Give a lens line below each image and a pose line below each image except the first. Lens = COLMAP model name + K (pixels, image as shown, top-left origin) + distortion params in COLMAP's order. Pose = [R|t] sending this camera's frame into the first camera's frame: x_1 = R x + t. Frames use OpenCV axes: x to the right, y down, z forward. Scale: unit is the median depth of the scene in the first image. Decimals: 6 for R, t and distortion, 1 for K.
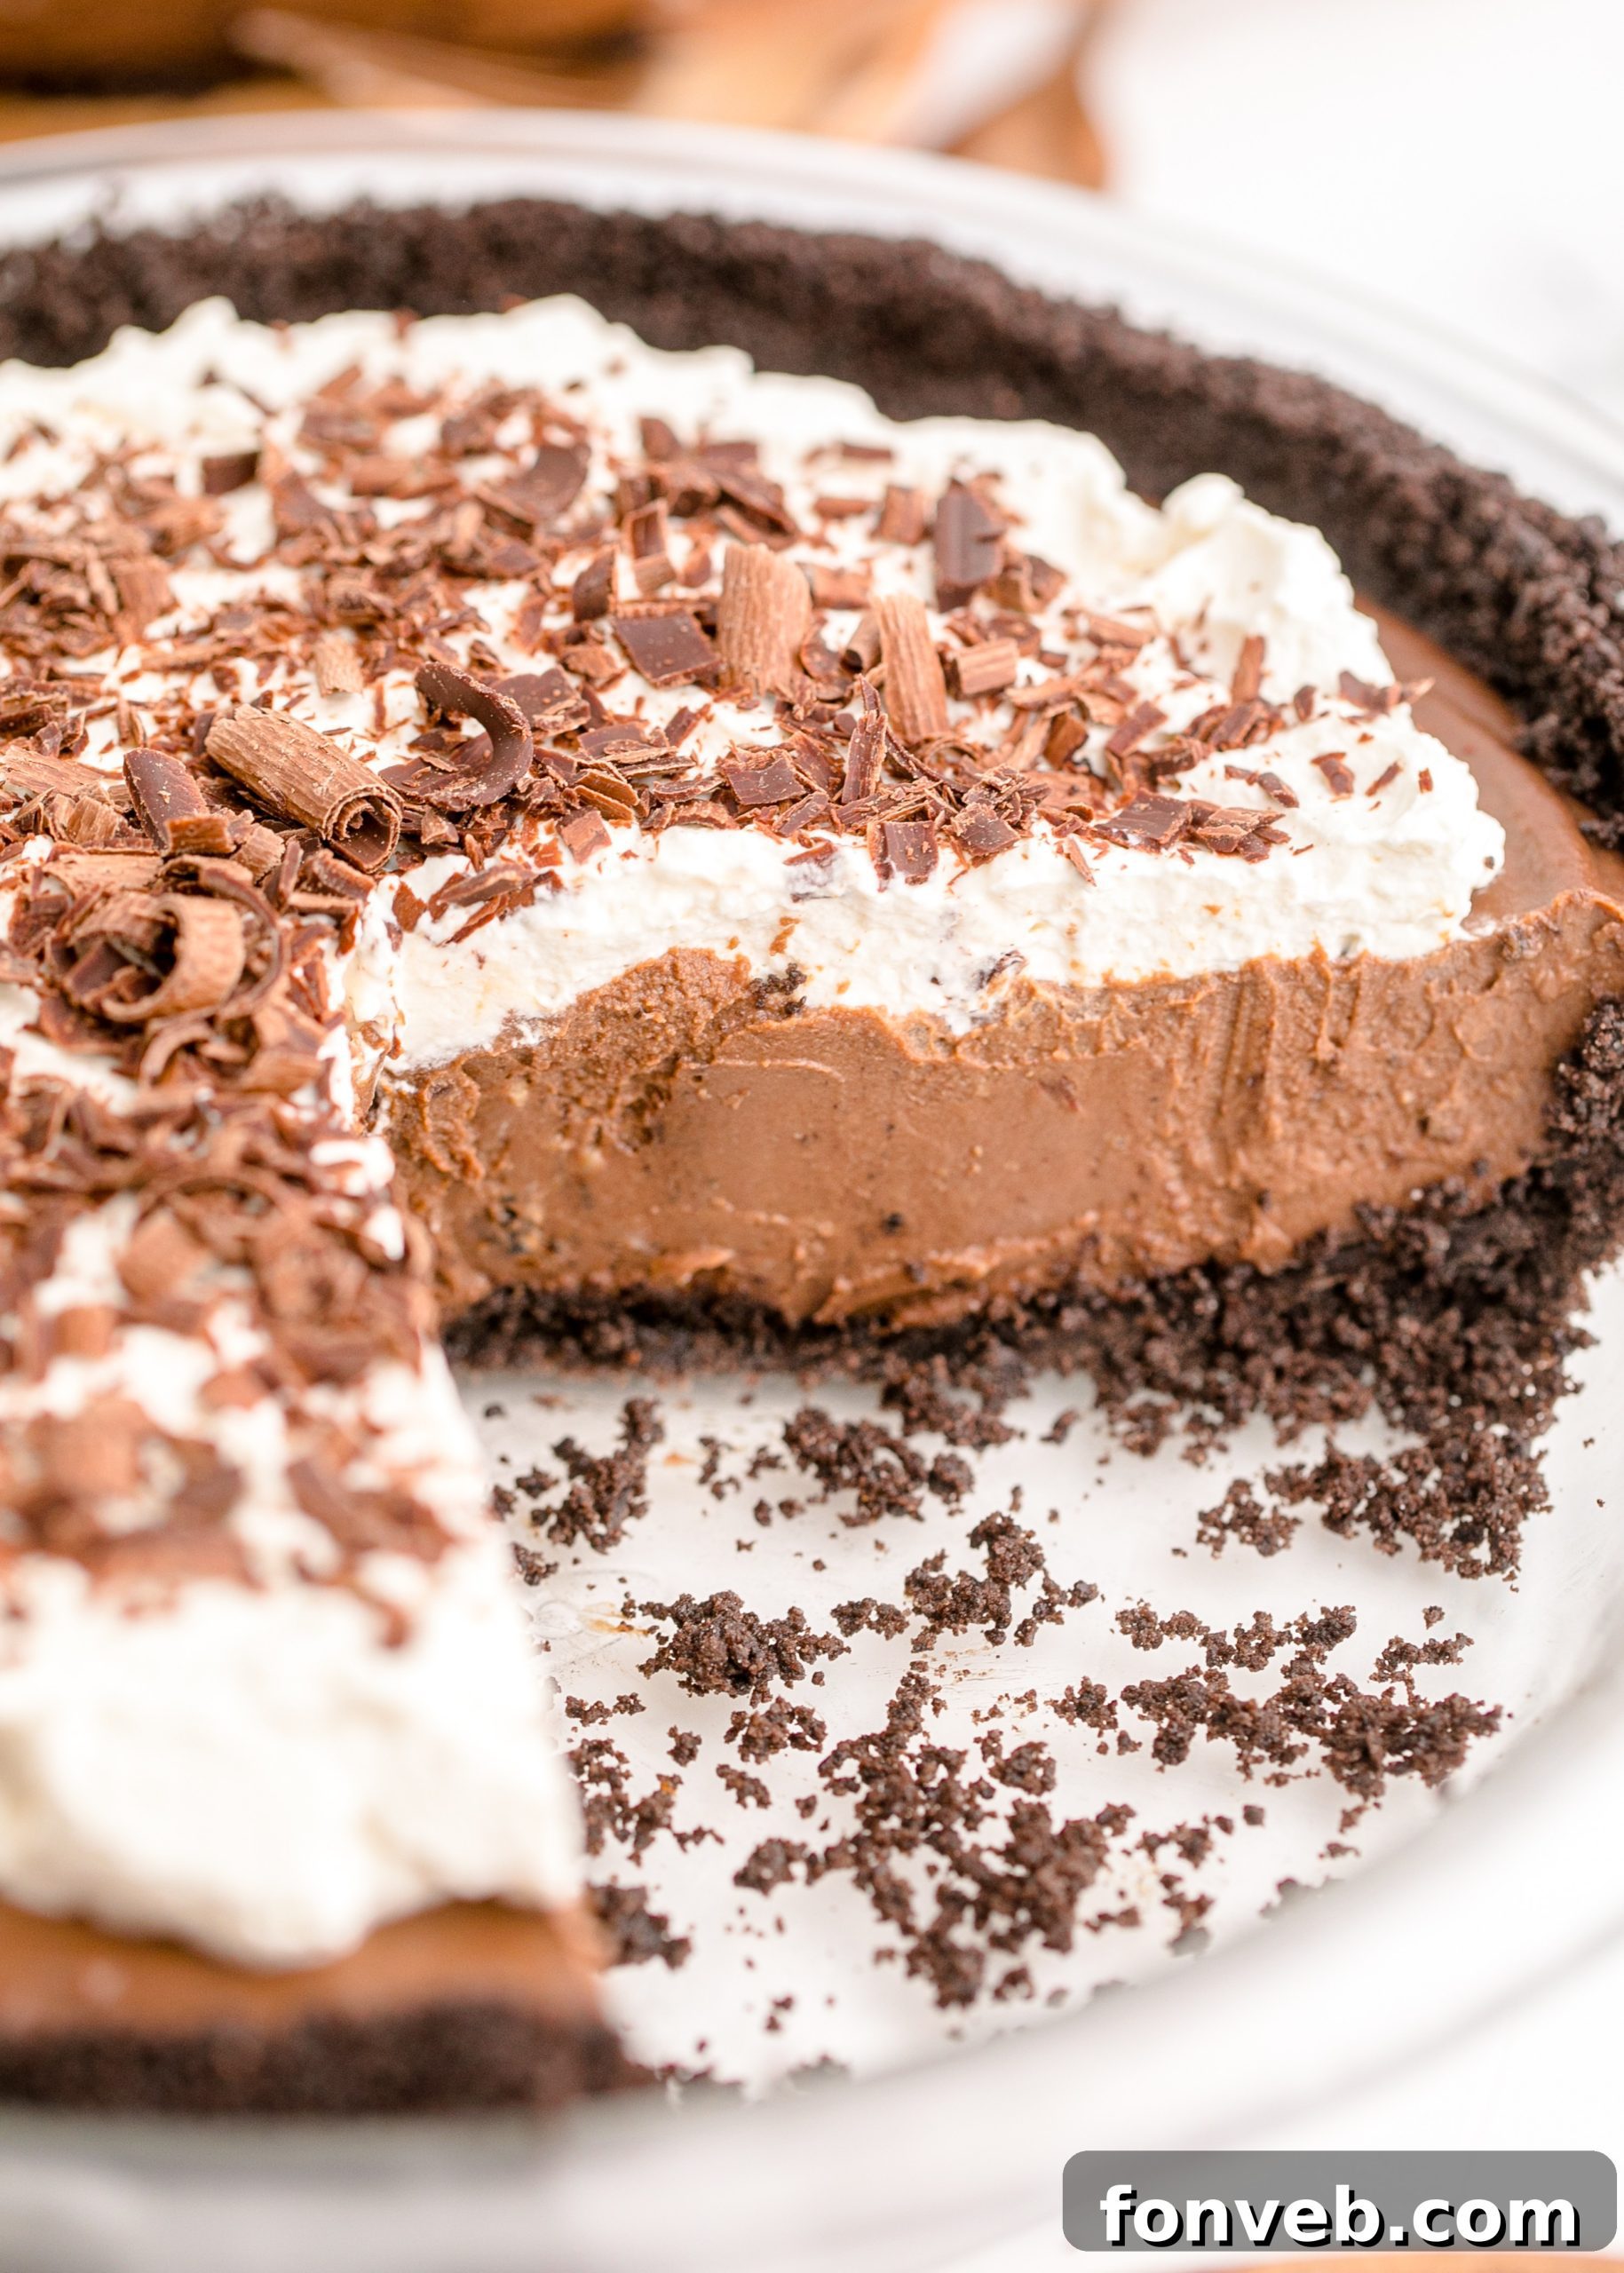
lens RADIAL K [[8746.9, 0, 812.4], [0, 8746.9, 1142.4], [0, 0, 1]] dist [-0.017719, 0.000000]
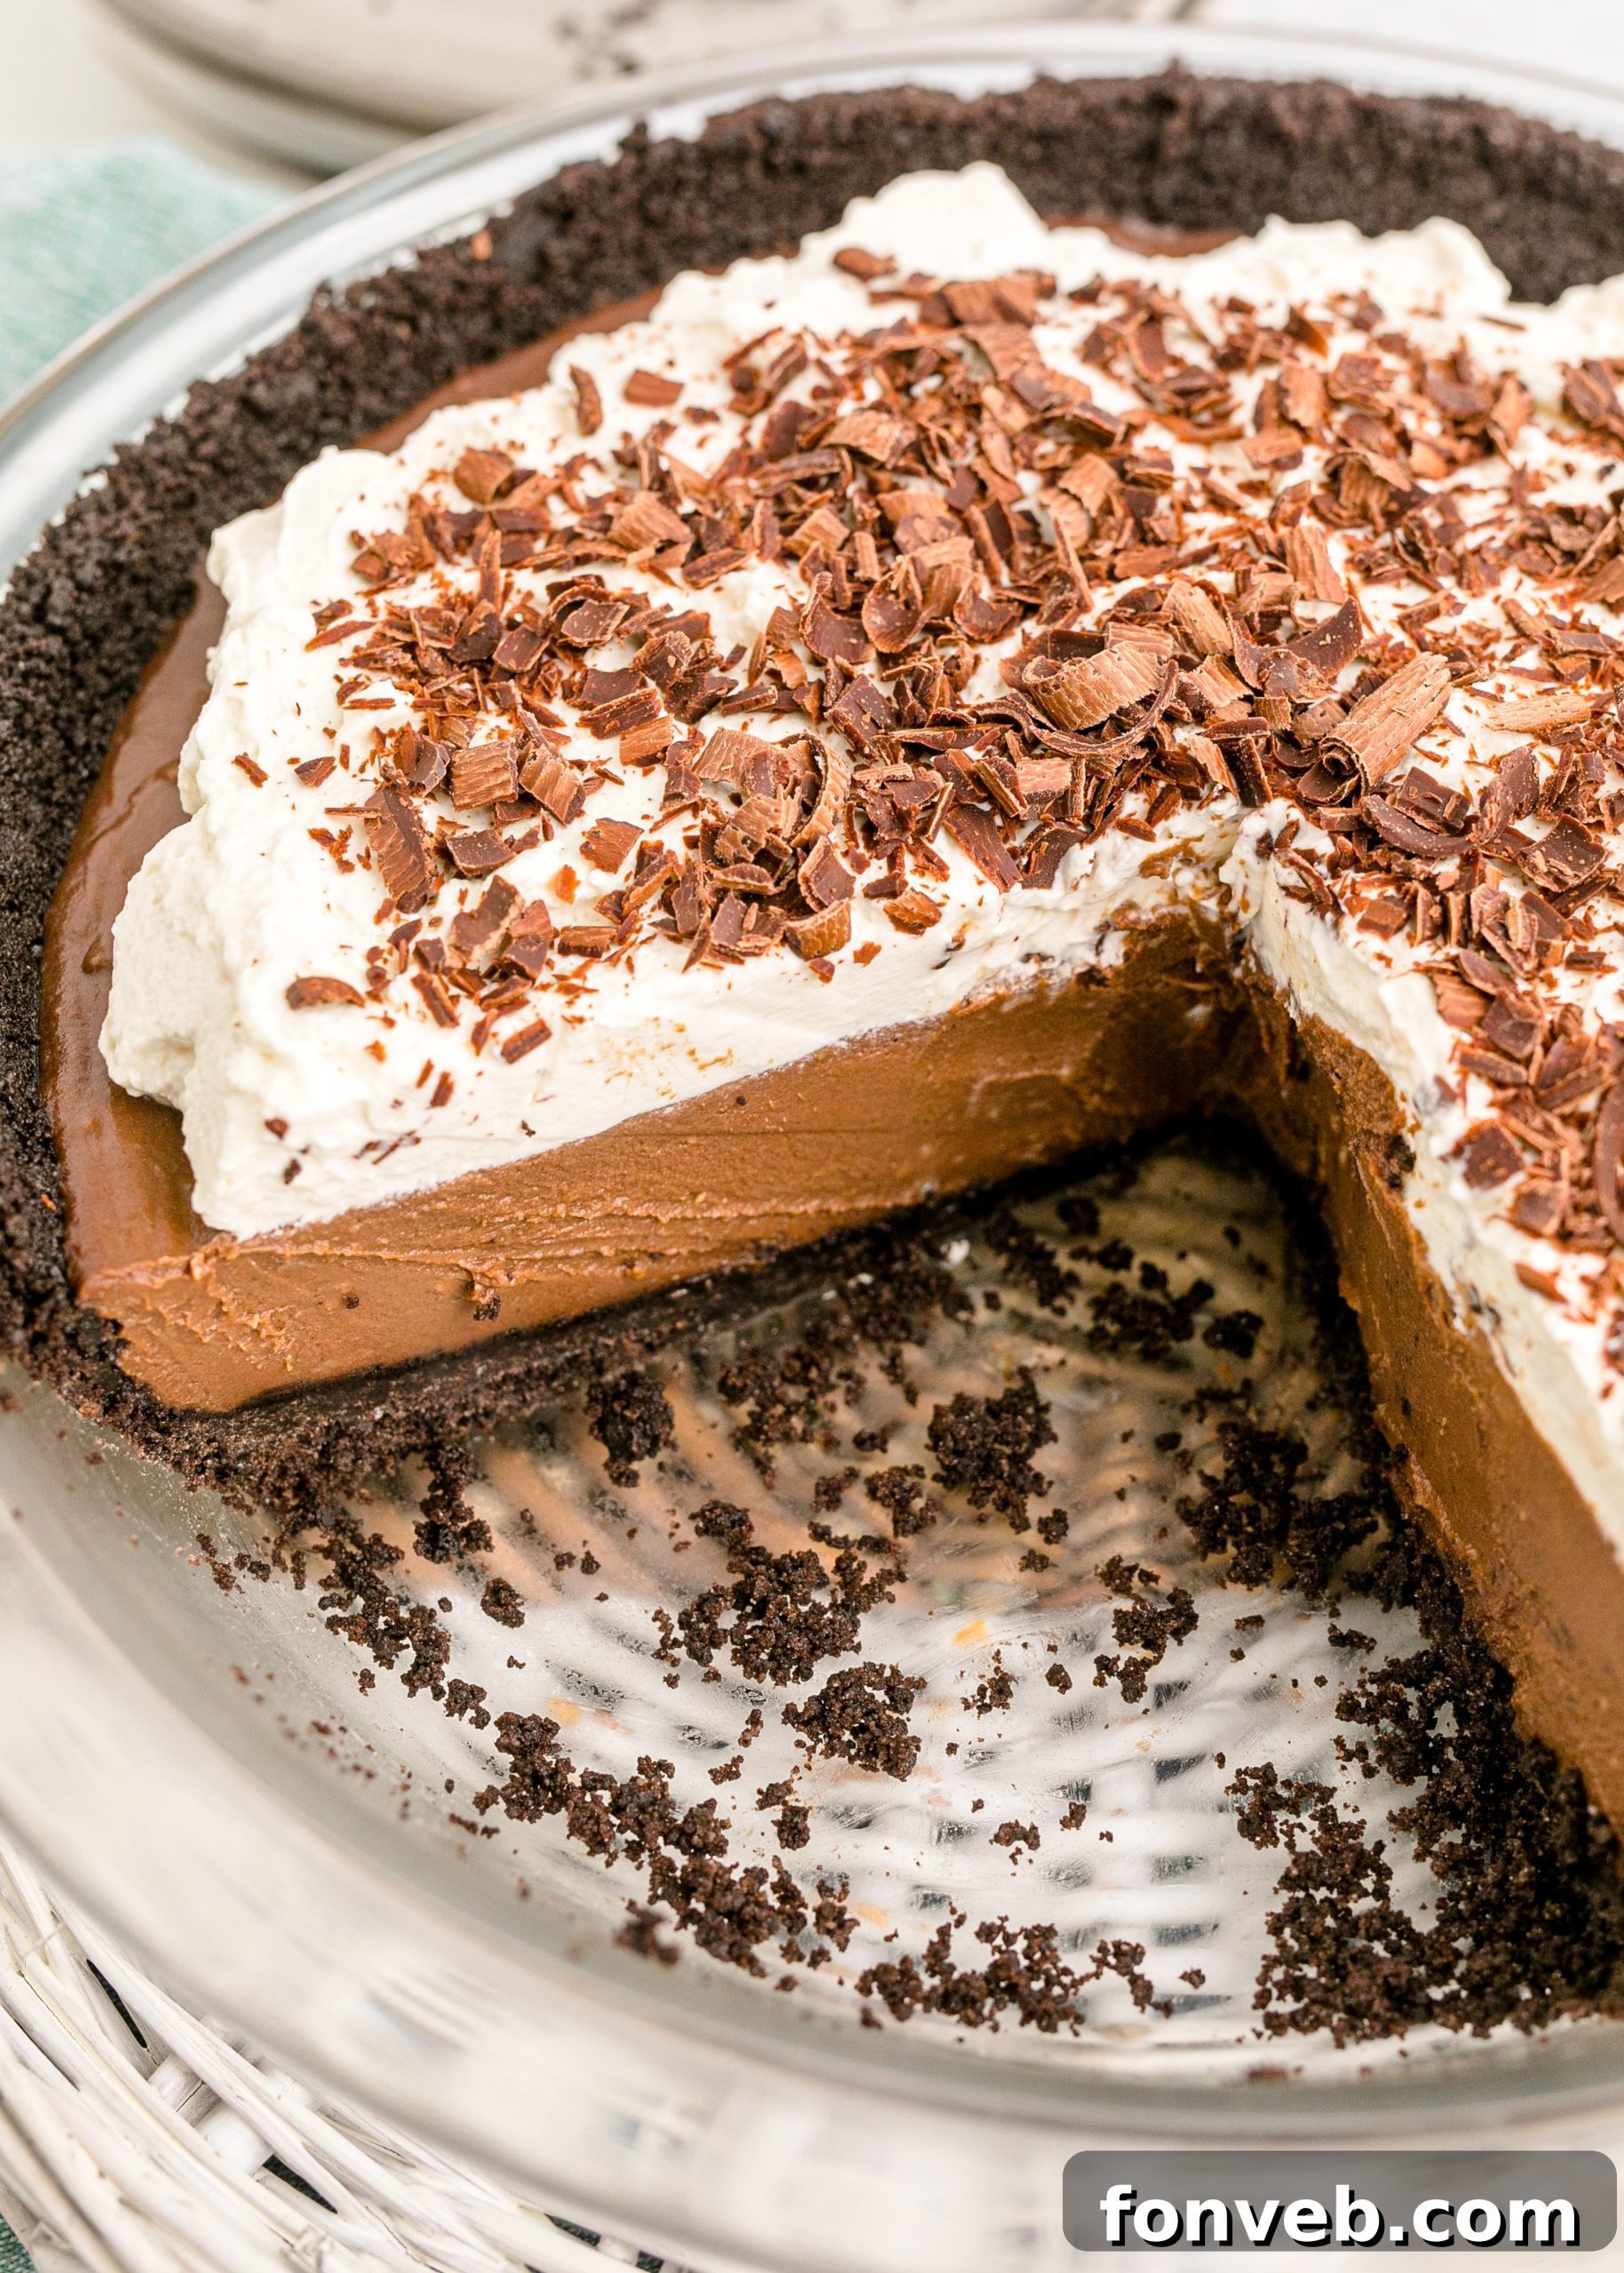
lens RADIAL K [[3674.1, 0, 859.6], [0, 3674.1, 1076.7], [0, 0, 1]] dist [-0.056326, 0.000000]
pose [[0.217042, 0.757055, -0.616247, 0.251738], [-0.626731, 0.592070, 0.506618, -0.209797], [0.748399, 0.276264, 0.602974, 0.664781]]
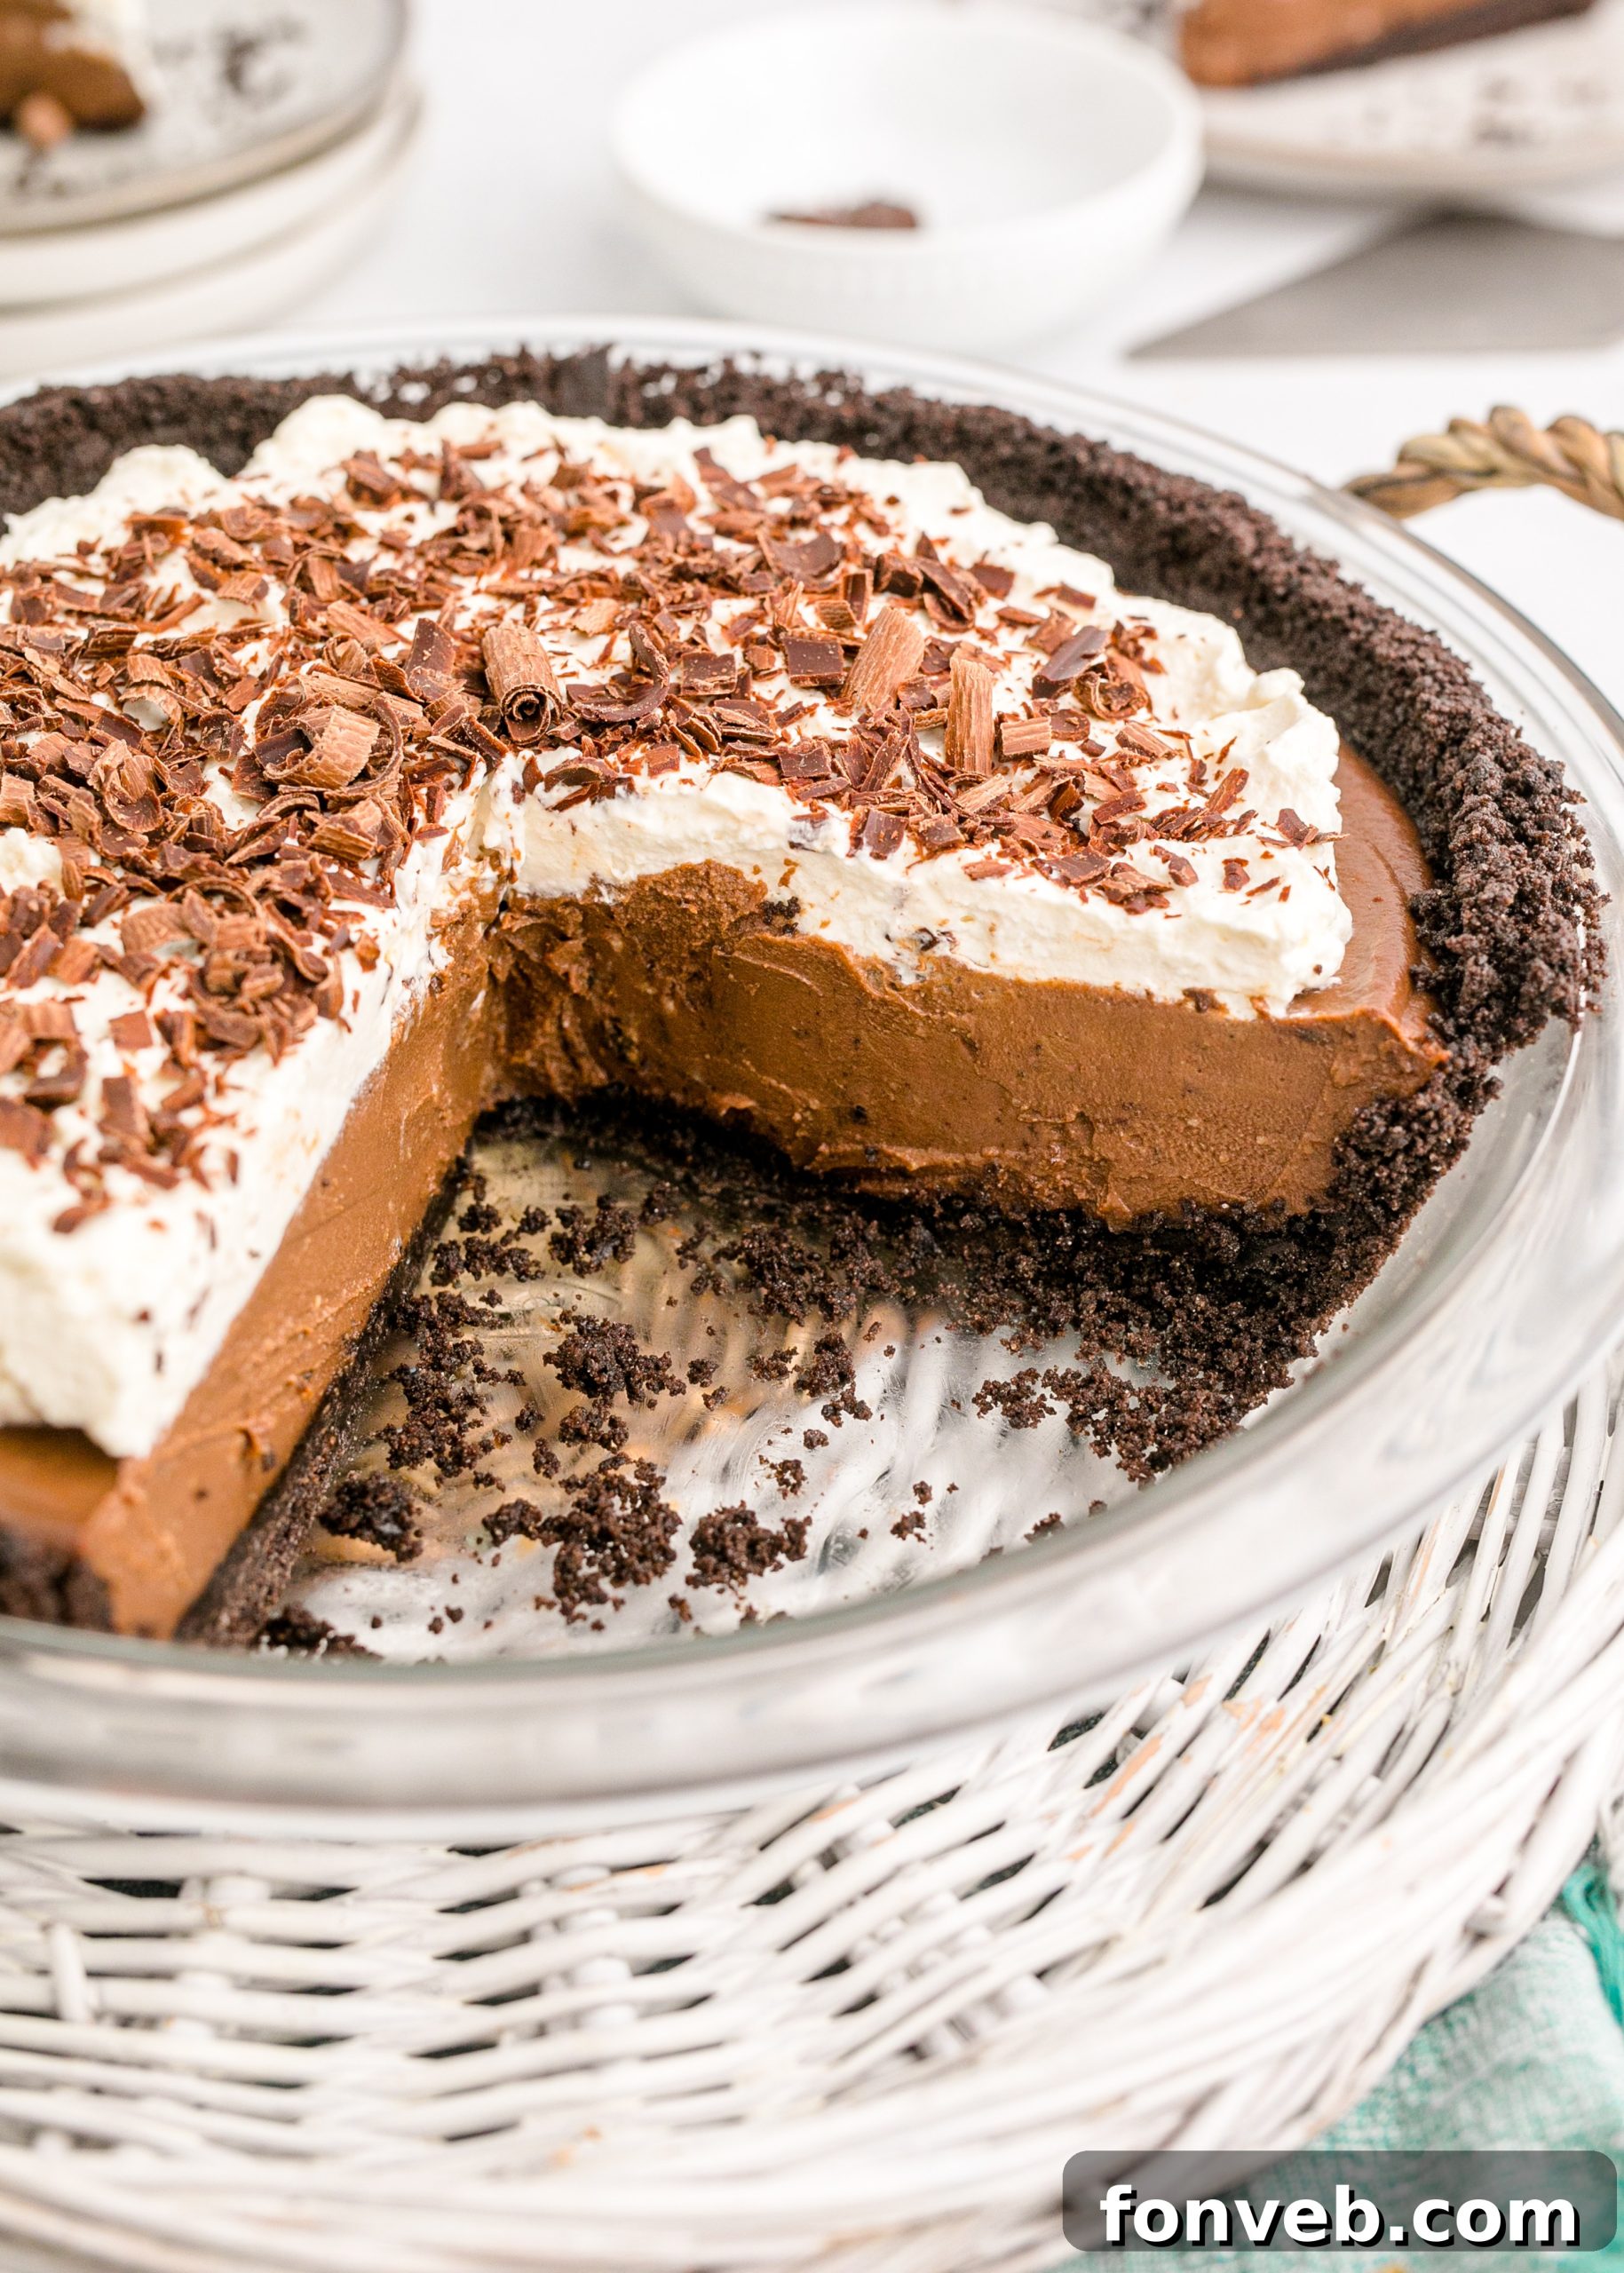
lens RADIAL K [[3674.1, 0, 808.3], [0, 3674.1, 1089.0], [0, 0, 1]] dist [-0.056326, 0.000000]
pose [[0.892908, 0.282204, -0.350821, 0.204684], [-0.291868, 0.956099, 0.026236, -0.007221], [0.342824, 0.078967, 0.936075, 0.465936]]
